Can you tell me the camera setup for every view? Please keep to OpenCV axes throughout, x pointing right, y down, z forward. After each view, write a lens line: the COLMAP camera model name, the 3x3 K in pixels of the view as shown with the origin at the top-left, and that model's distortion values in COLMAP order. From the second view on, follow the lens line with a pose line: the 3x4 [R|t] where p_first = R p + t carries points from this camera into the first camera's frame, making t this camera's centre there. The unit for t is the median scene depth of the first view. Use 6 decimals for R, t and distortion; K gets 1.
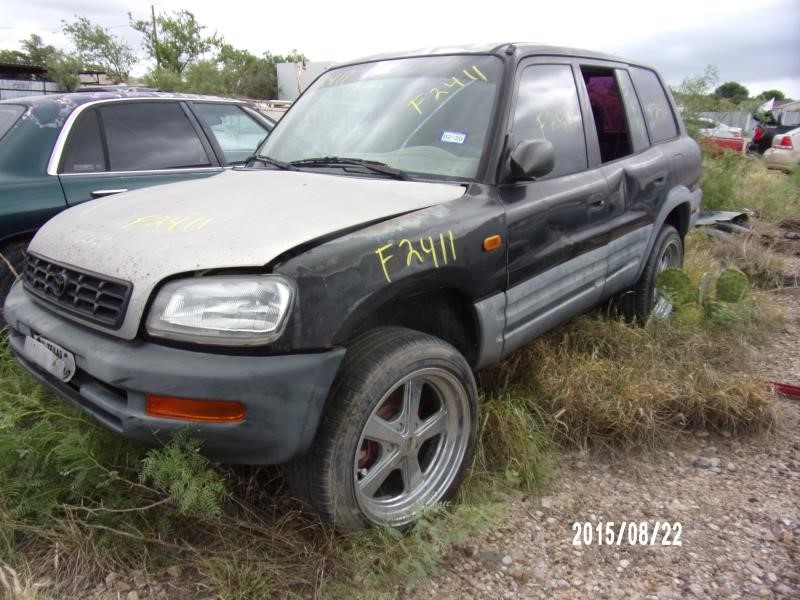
lens RADIAL K [[588.2, 0, 372.9], [0, 588.2, 302.3], [0, 0, 1]] dist [-0.019983, -0.000267]
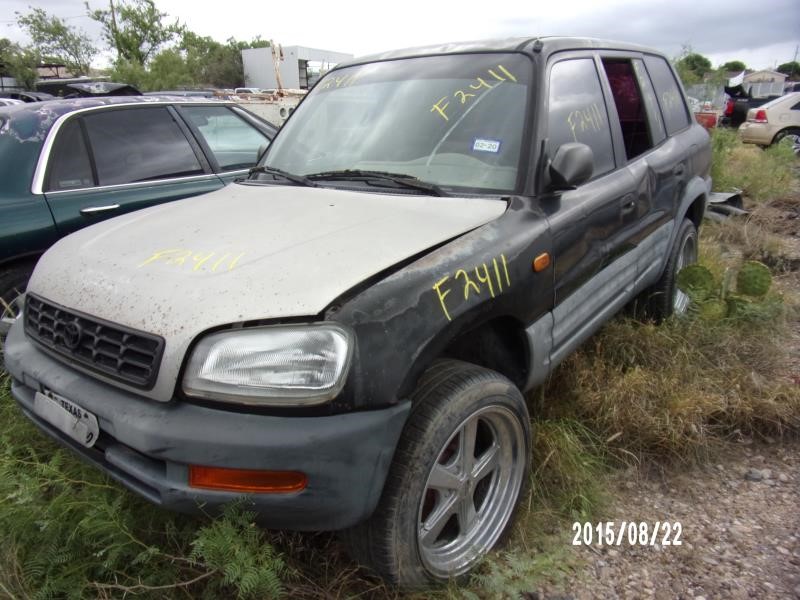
lens RADIAL K [[588.2, 0, 372.9], [0, 588.2, 302.3], [0, 0, 1]] dist [-0.019983, -0.000267]
pose [[0.998151, -0.046729, 0.038881, -0.092208], [0.045710, 0.998599, 0.026674, -0.068426], [-0.040073, -0.024847, 0.998888, 0.077348]]
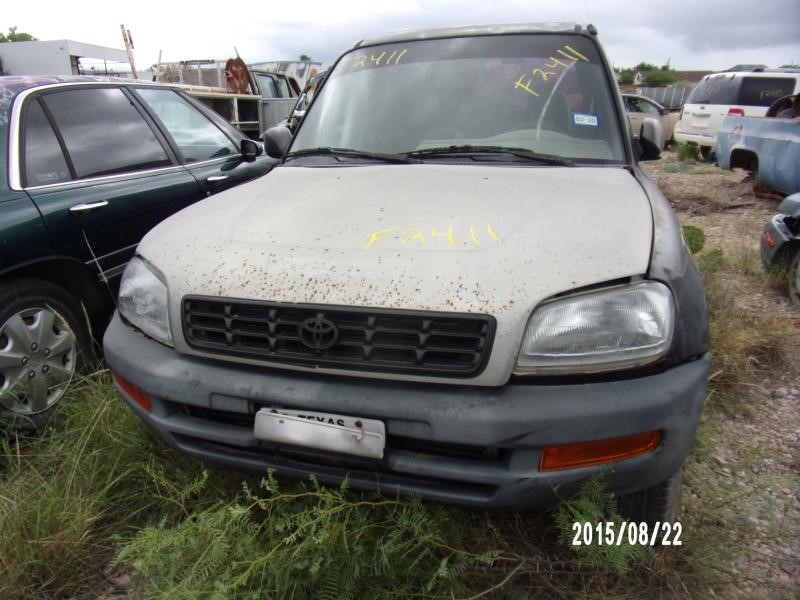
lens RADIAL K [[588.2, 0, 372.9], [0, 588.2, 302.3], [0, 0, 1]] dist [-0.019983, -0.000267]
pose [[0.920735, -0.146568, 0.361616, -0.606430], [0.136232, 0.989201, 0.054065, -0.083157], [-0.365635, -0.000516, 0.930758, 0.227380]]
